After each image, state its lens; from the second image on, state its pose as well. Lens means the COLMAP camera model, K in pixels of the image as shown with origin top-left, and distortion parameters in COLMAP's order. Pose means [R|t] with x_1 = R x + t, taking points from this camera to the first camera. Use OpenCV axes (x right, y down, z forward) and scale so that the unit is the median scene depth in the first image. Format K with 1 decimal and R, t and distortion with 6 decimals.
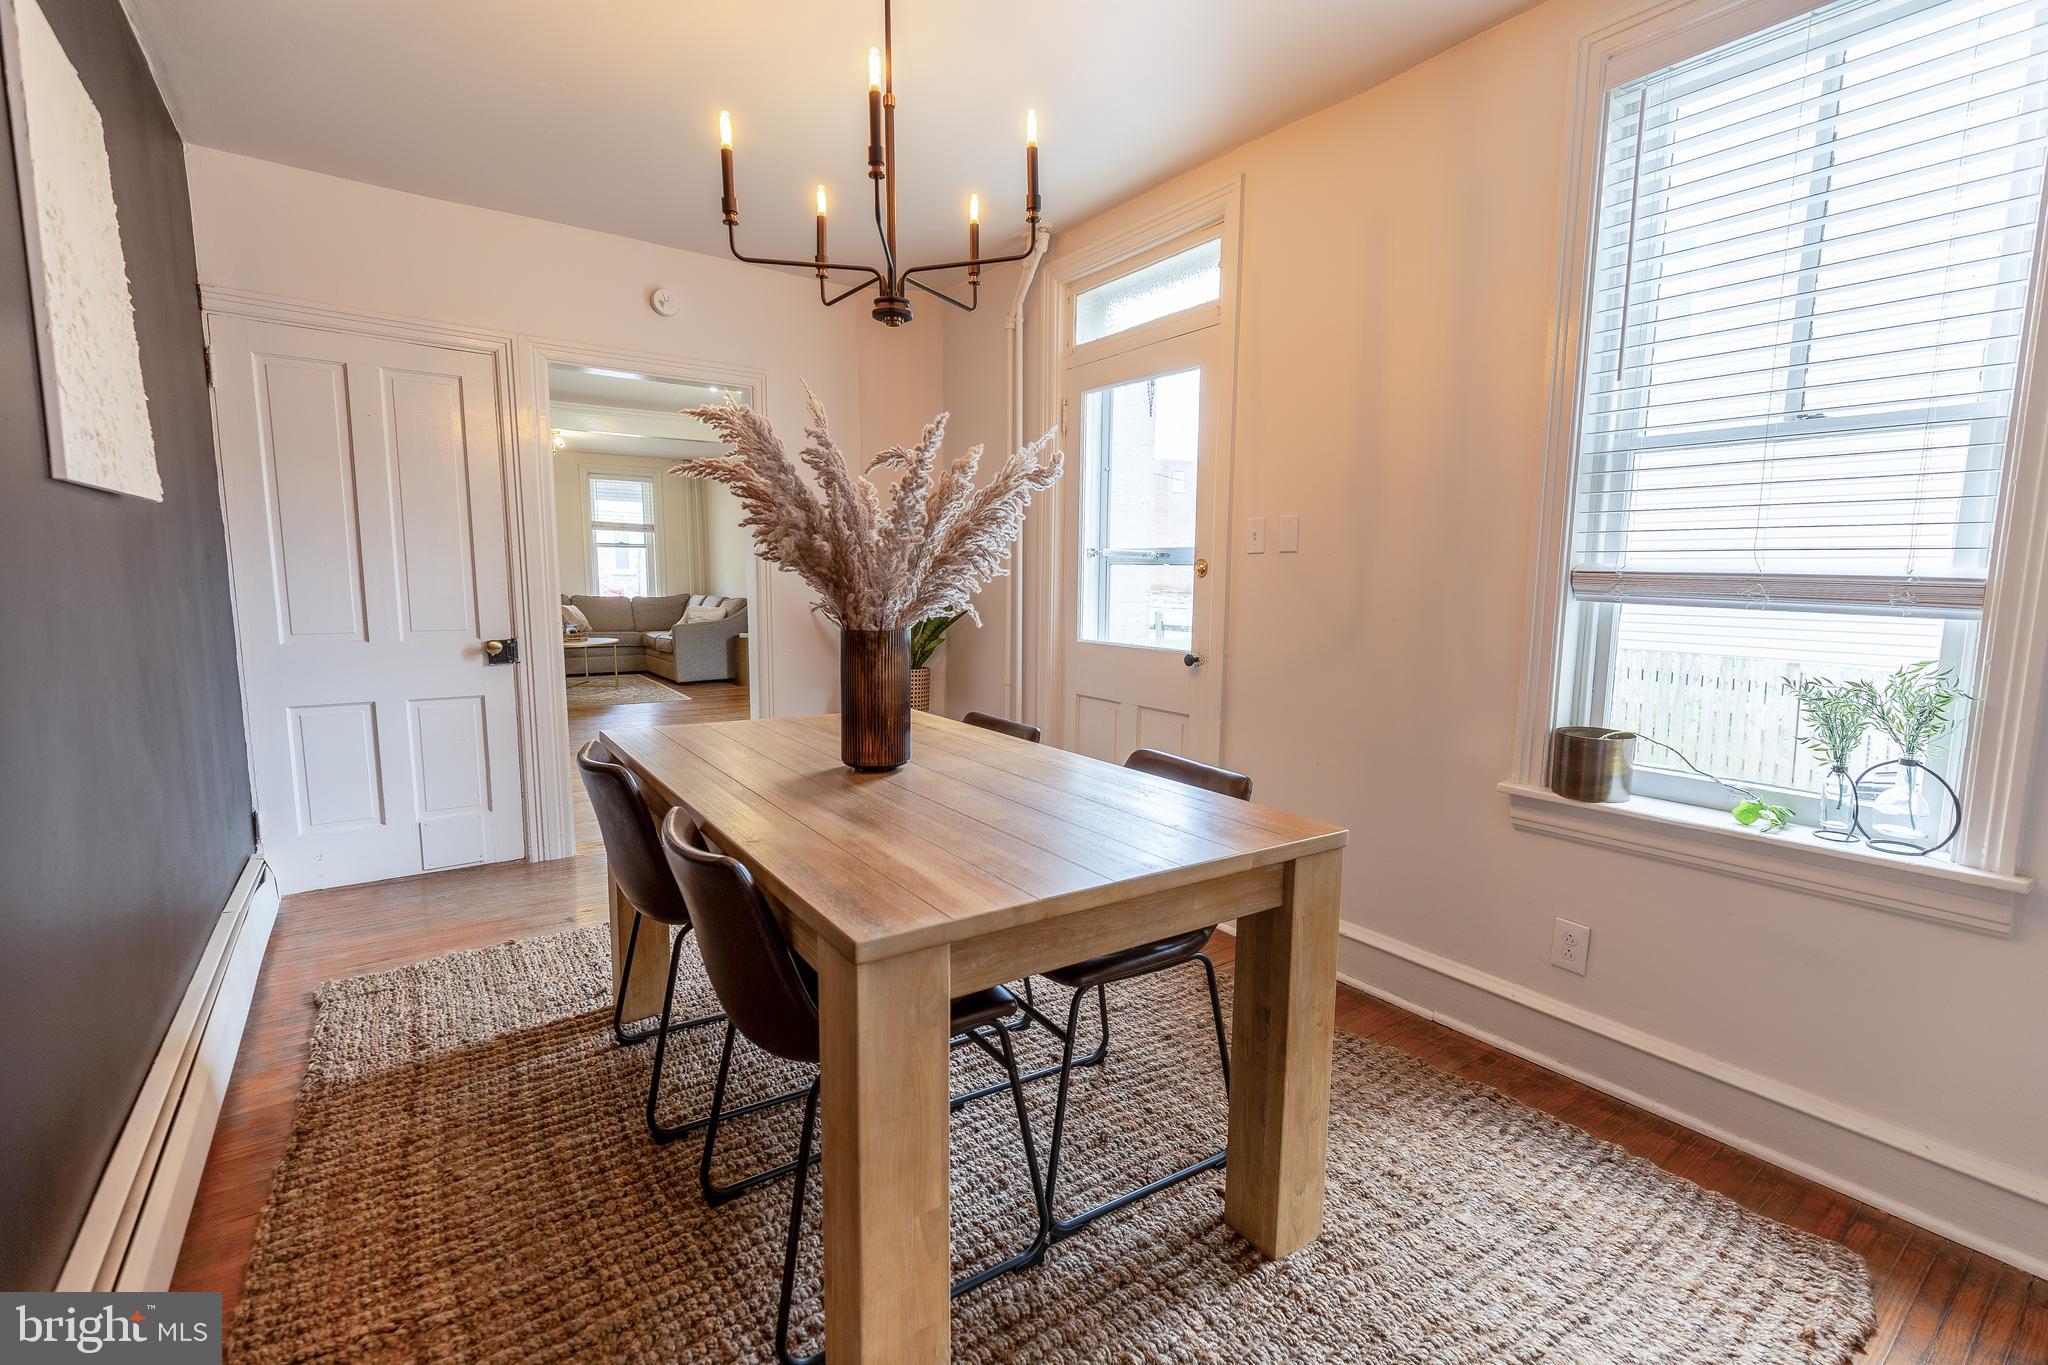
lens RADIAL K [[917.8, 0, 1029.5], [0, 917.8, 683.2], [0, 0, 1]] dist [0.008969, -0.002240]
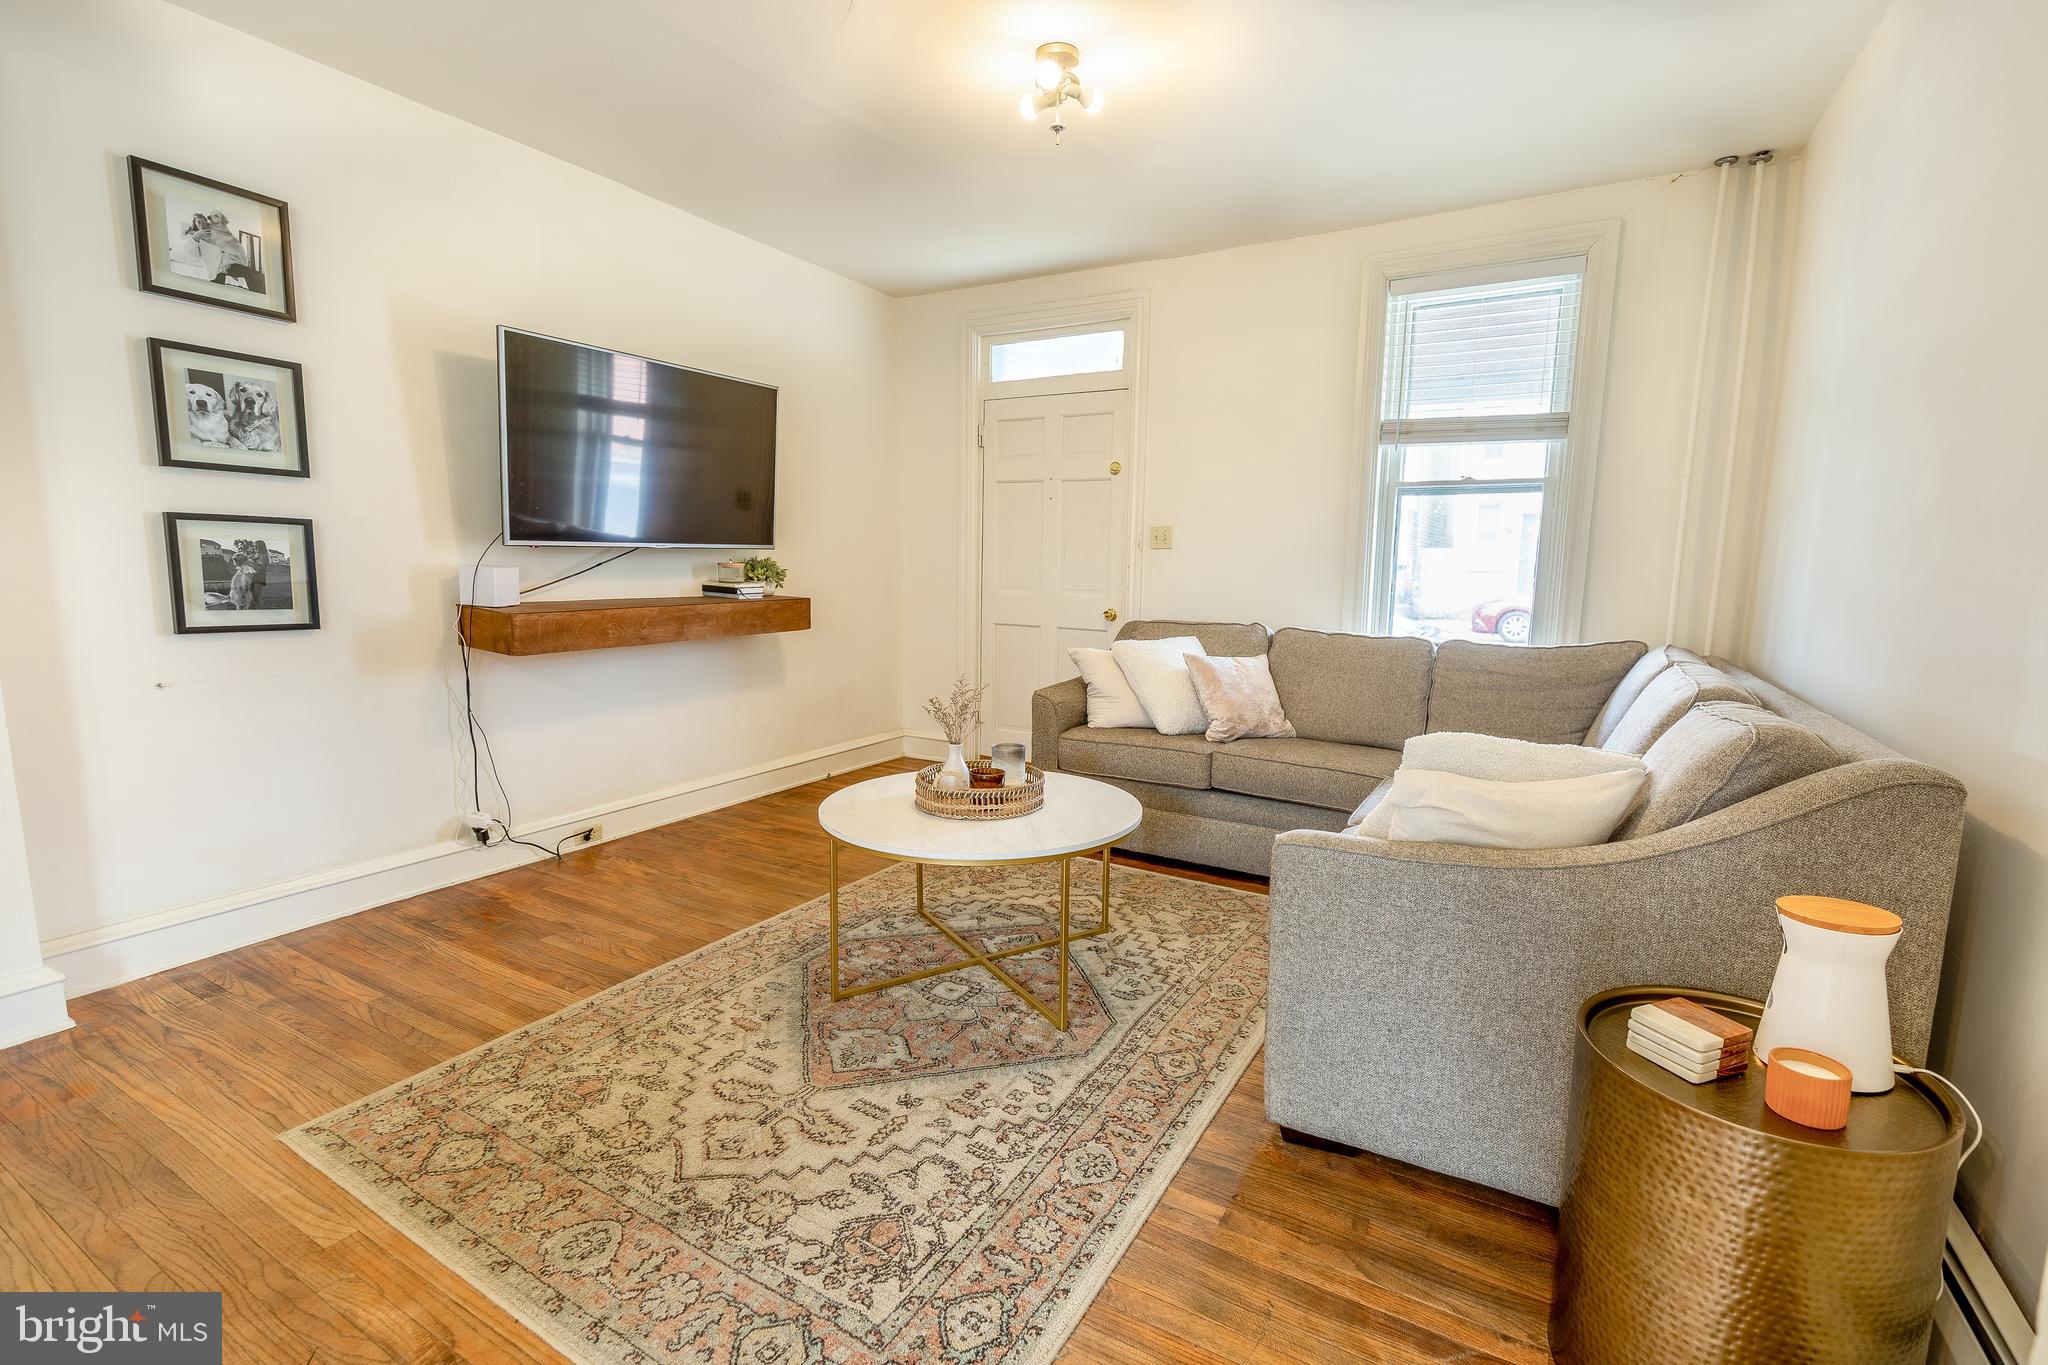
lens RADIAL K [[917.8, 0, 1037.5], [0, 917.8, 663.2], [0, 0, 1]] dist [0.008969, -0.002240]
pose [[0.432061, 0.105485, -0.895654, -0.201535], [-0.118641, 0.991153, 0.059500, -0.085894], [0.894006, 0.080553, 0.440754, 0.716237]]
